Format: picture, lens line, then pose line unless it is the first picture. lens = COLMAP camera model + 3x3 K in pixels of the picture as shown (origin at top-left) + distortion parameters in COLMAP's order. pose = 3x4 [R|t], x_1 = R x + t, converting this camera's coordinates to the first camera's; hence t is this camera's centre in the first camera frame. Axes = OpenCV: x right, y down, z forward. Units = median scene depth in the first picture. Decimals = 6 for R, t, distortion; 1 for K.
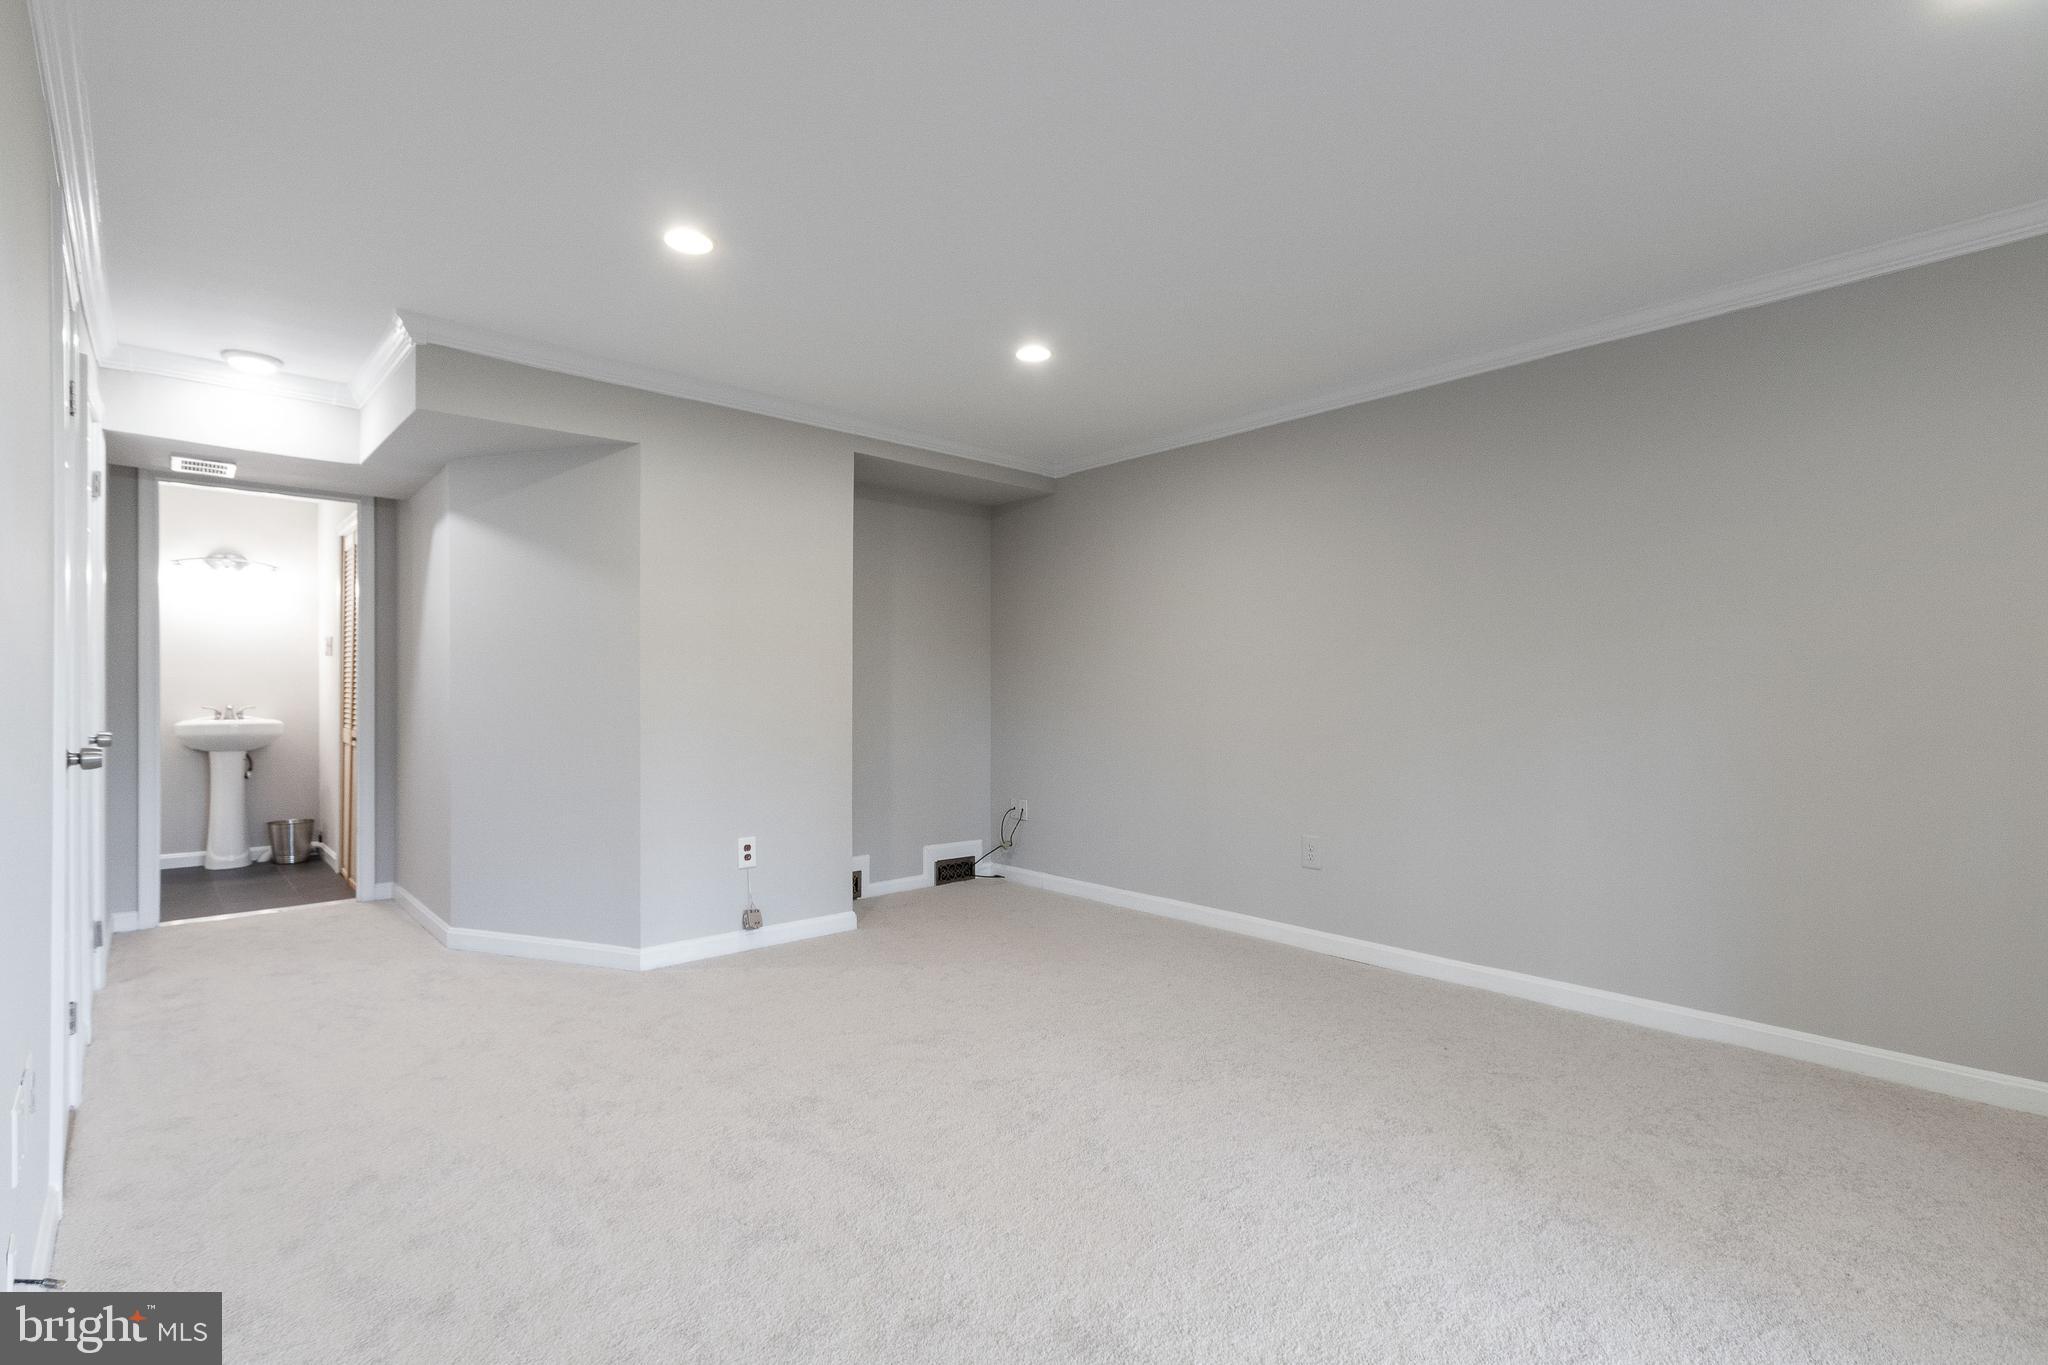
lens RADIAL K [[955.6, 0, 1020.0], [0, 955.6, 693.9], [0, 0, 1]] dist [0.001406, -0.000539]
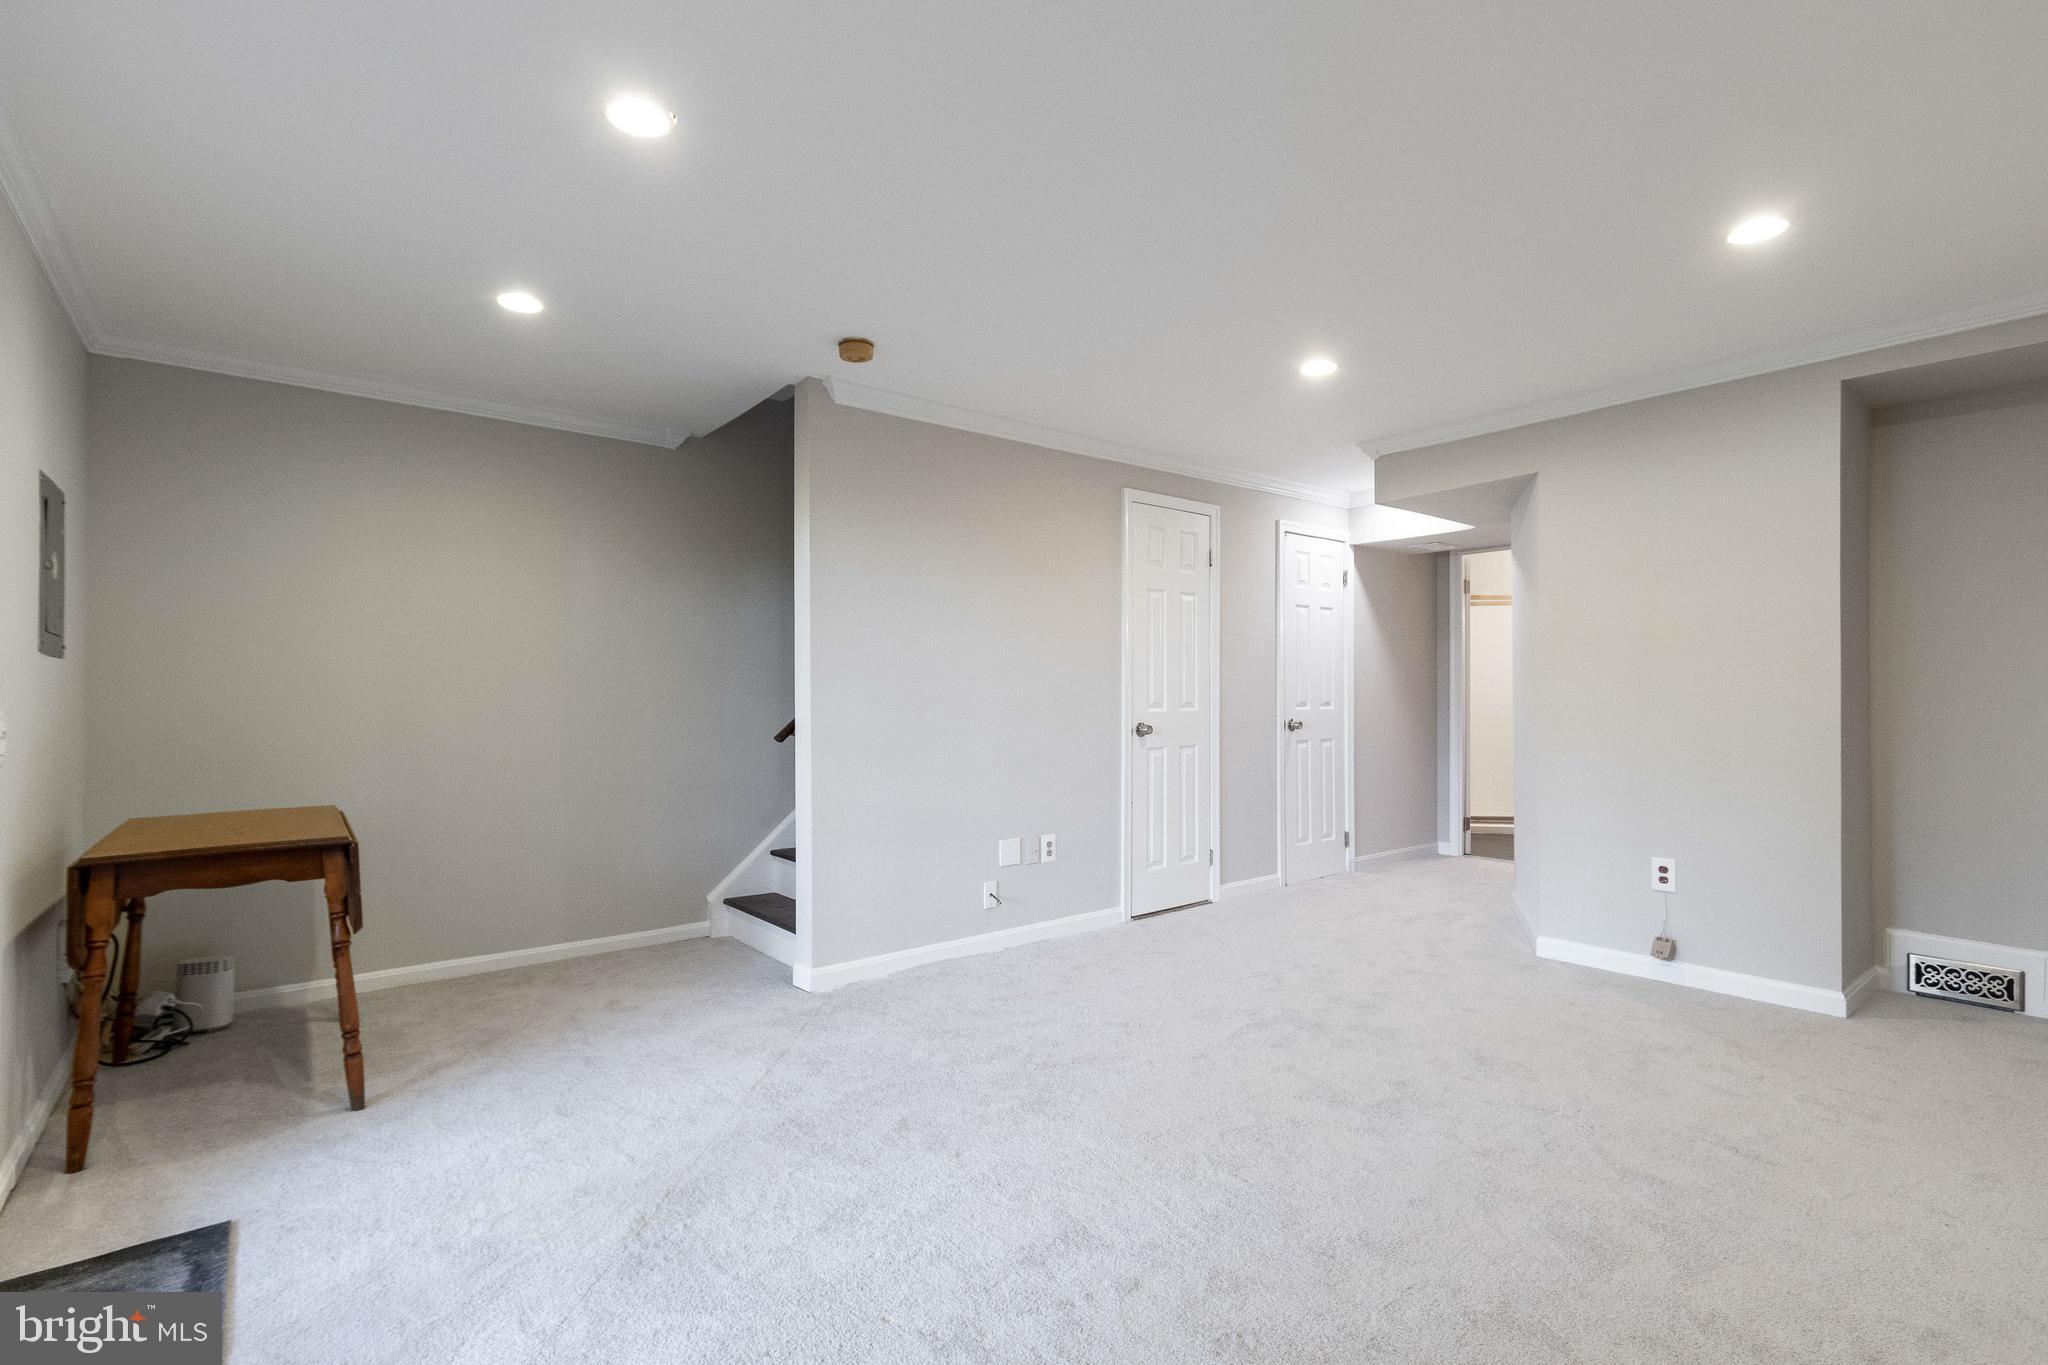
lens RADIAL K [[955.6, 0, 1032.3], [0, 955.6, 688.5], [0, 0, 1]] dist [0.001406, -0.000539]
pose [[-0.063952, -0.013928, -0.997856, 0.675493], [-0.007991, 0.999878, -0.013444, 0.004282], [0.997921, 0.007114, -0.064056, 0.454879]]
